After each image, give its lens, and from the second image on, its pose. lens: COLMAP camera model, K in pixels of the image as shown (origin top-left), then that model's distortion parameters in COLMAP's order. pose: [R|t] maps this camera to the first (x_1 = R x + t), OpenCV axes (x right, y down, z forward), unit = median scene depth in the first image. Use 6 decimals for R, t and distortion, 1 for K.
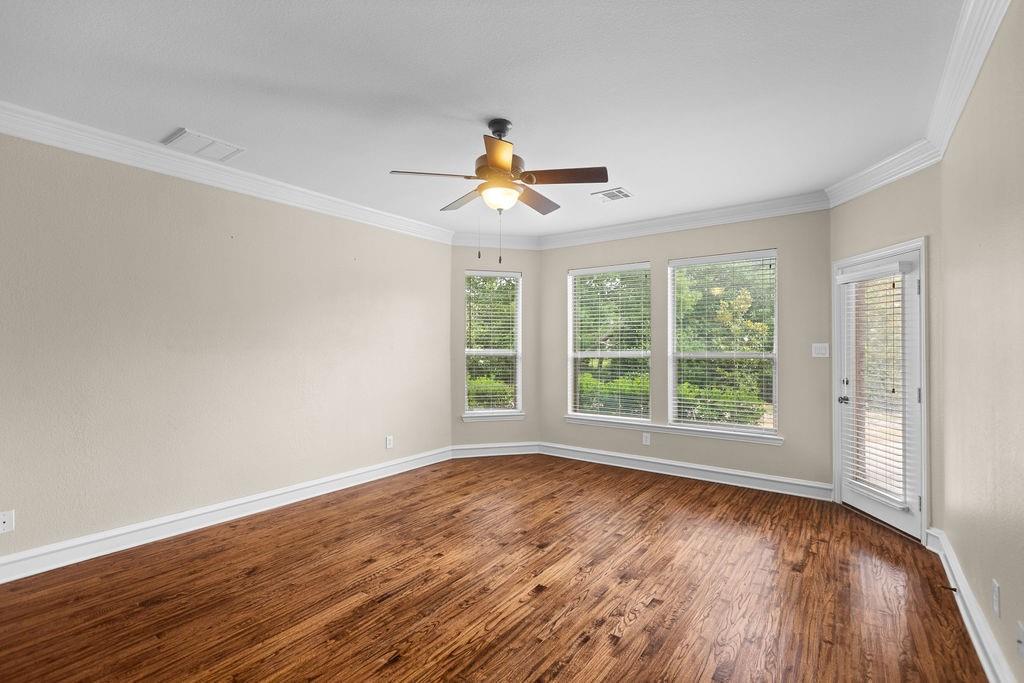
lens RADIAL K [[460.4, 0, 511.1], [0, 460.4, 342.7], [0, 0, 1]] dist [-0.001307, -0.000217]
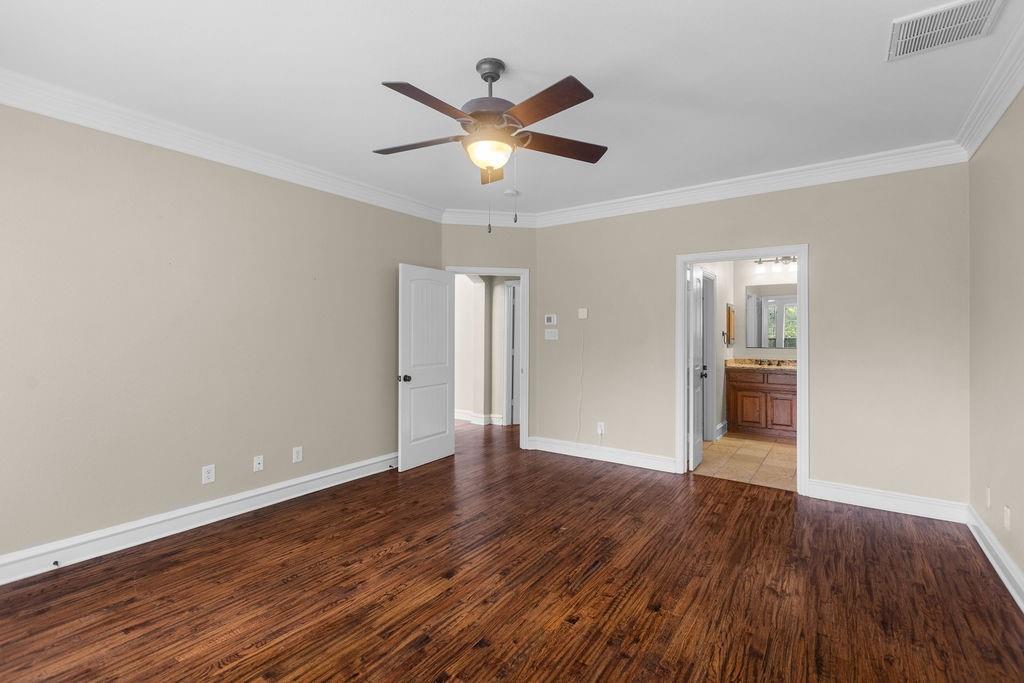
lens RADIAL K [[460.4, 0, 513.1], [0, 460.4, 337.3], [0, 0, 1]] dist [-0.001307, -0.000217]
pose [[-0.999877, -0.003378, -0.015341, -0.057330], [-0.003349, 0.999993, -0.001898, 0.019843], [0.015347, -0.001846, -0.999881, 1.941743]]
